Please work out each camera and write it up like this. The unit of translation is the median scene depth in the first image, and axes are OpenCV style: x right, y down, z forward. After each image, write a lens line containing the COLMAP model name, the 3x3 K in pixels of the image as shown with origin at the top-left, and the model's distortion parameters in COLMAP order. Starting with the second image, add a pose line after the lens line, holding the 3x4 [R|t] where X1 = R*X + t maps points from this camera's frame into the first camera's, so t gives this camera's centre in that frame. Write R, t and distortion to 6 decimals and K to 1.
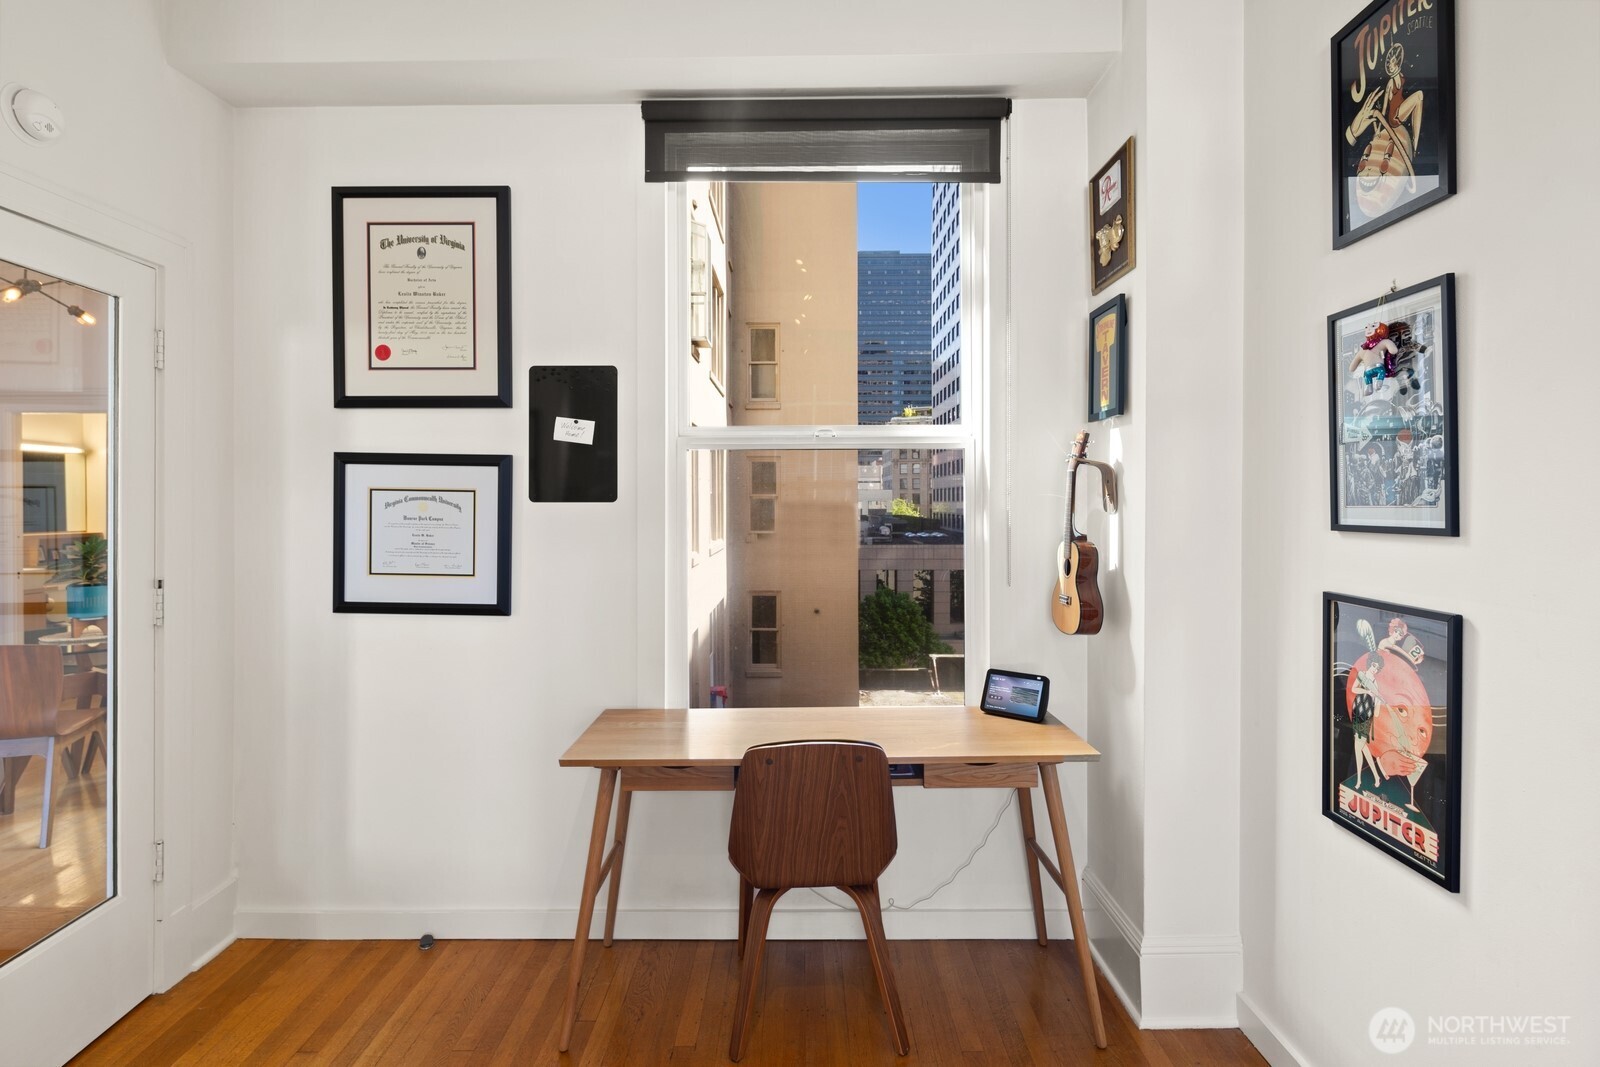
lens RADIAL K [[794.6, 0, 779.3], [0, 794.6, 504.7], [0, 0, 1]] dist [0.003206, -0.004563]
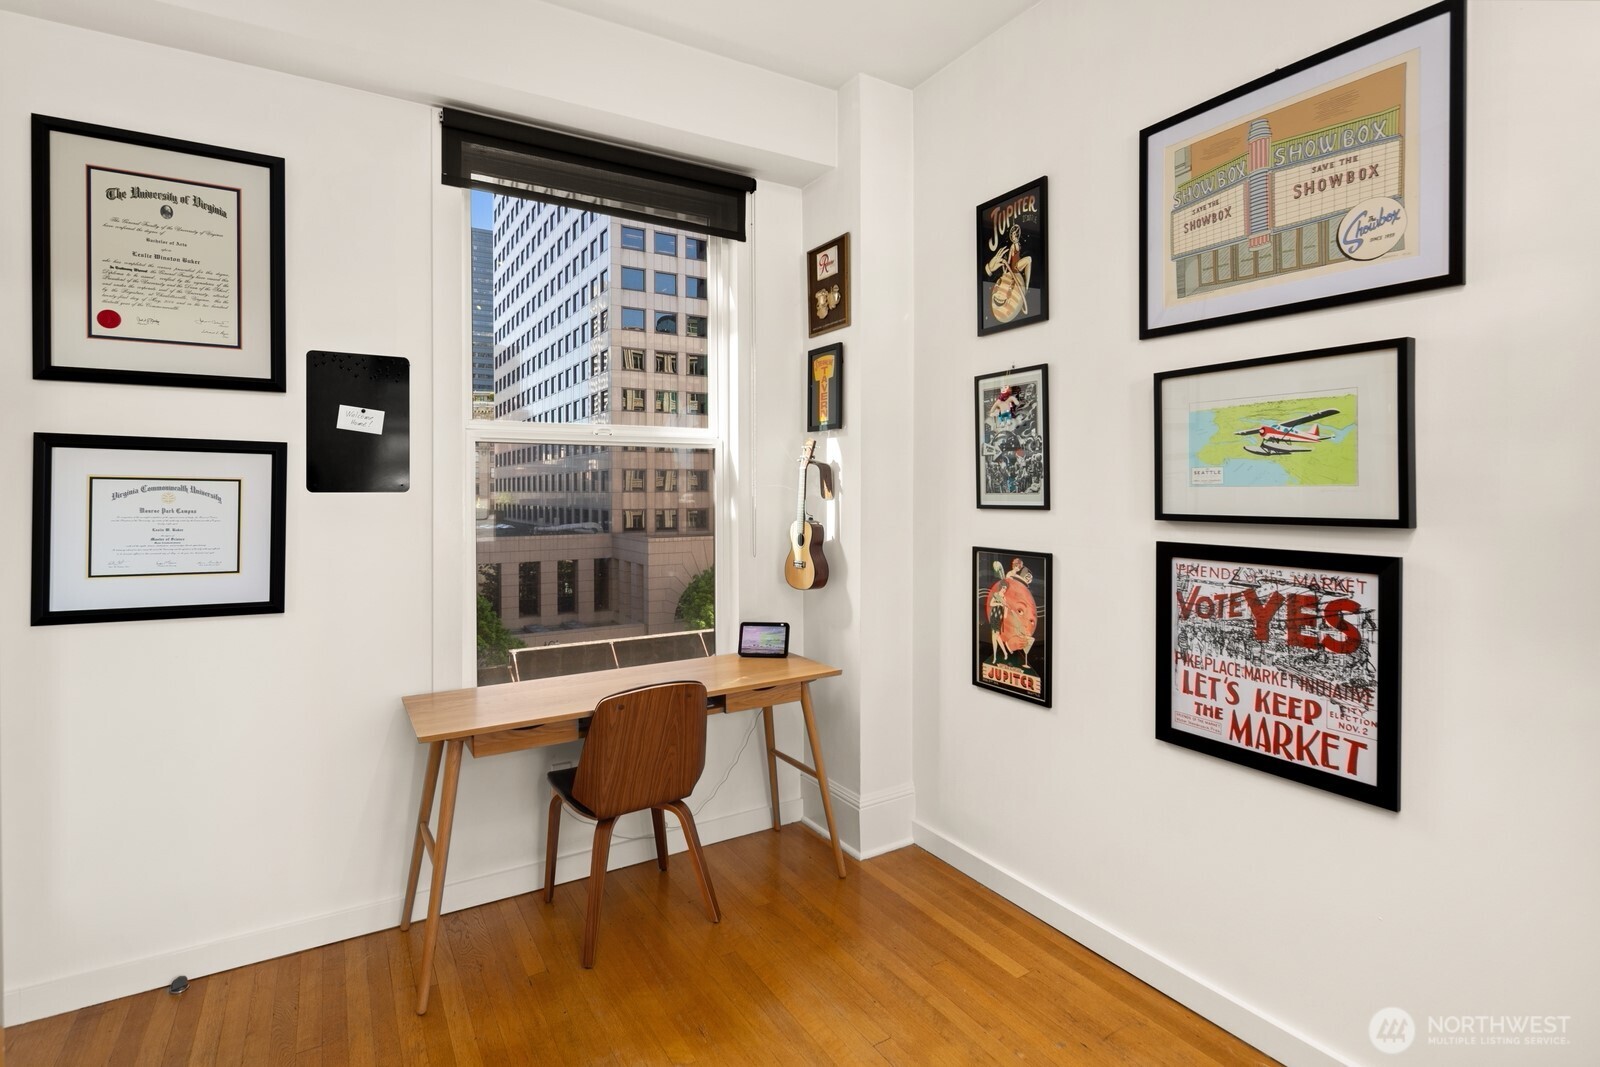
lens RADIAL K [[794.6, 0, 801.3], [0, 794.6, 492.3], [0, 0, 1]] dist [0.003206, -0.004563]
pose [[0.847752, -0.001929, 0.530389, -0.387854], [0.003755, 0.999990, -0.002366, 0.001584], [-0.530379, 0.003998, 0.847751, -0.154078]]
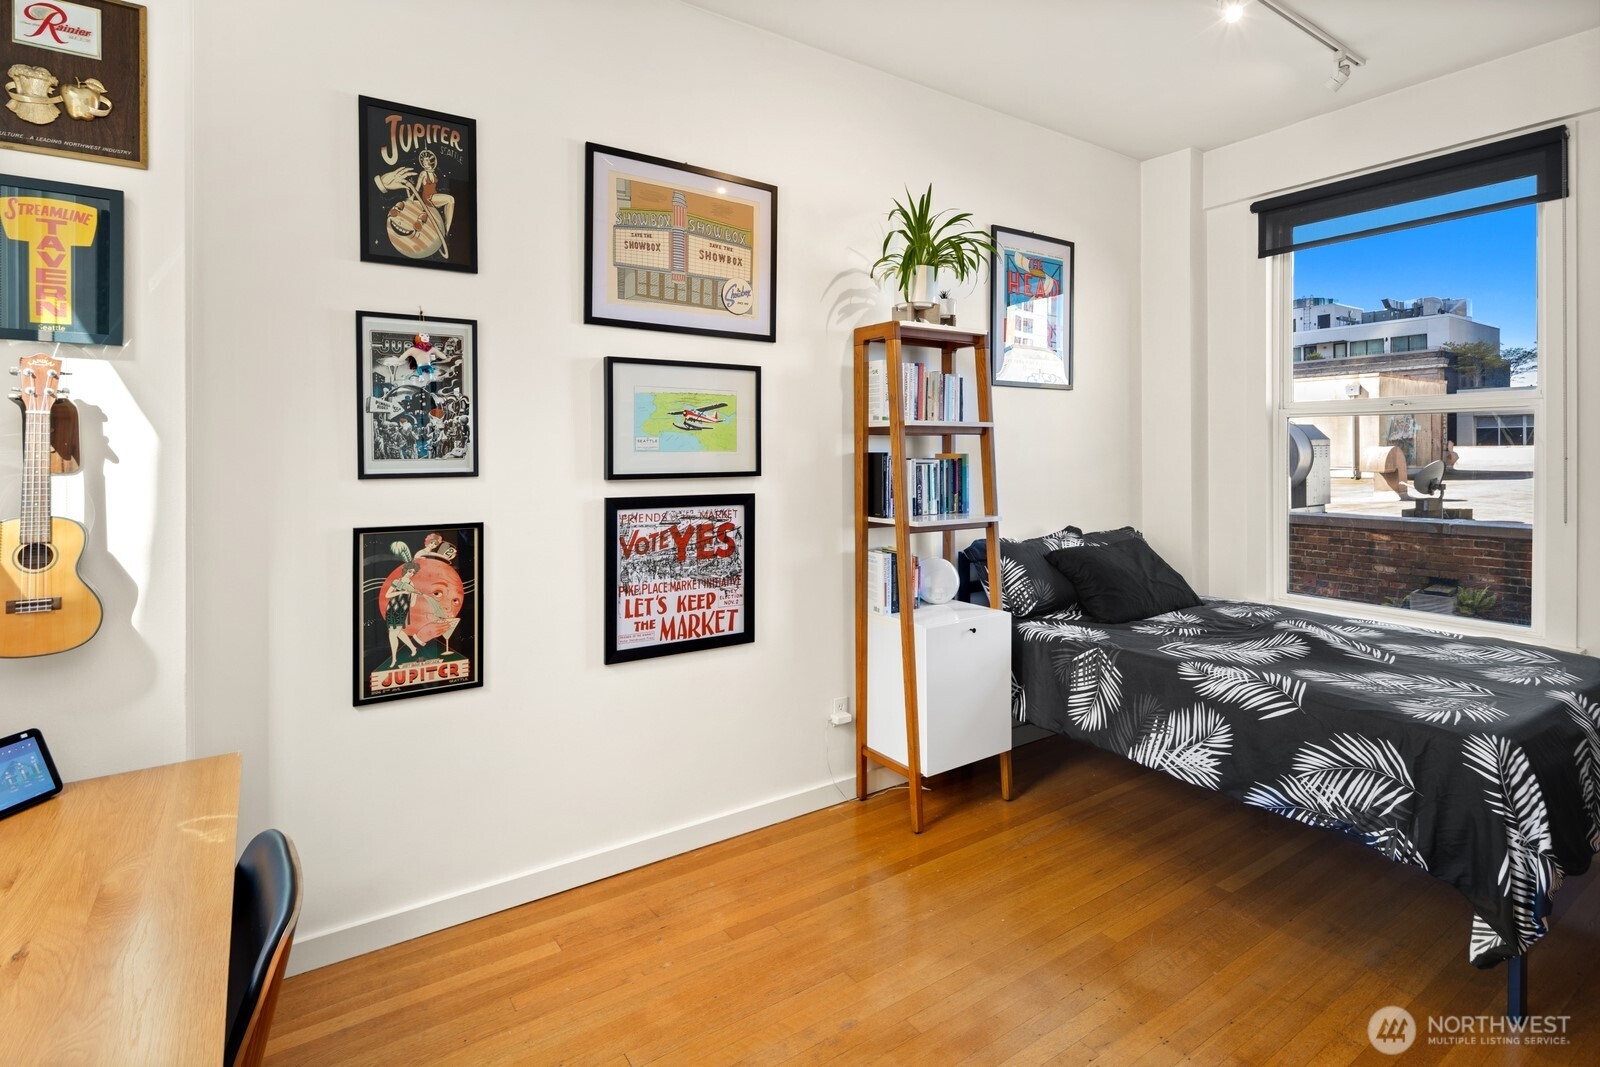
lens RADIAL K [[794.6, 0, 764.0], [0, 794.6, 457.4], [0, 0, 1]] dist [0.003206, -0.004563]
pose [[-0.568413, 0.001966, 0.822741, -0.595369], [0.011196, 0.999923, 0.005346, -0.001855], [-0.822667, 0.012250, -0.568392, 0.977831]]
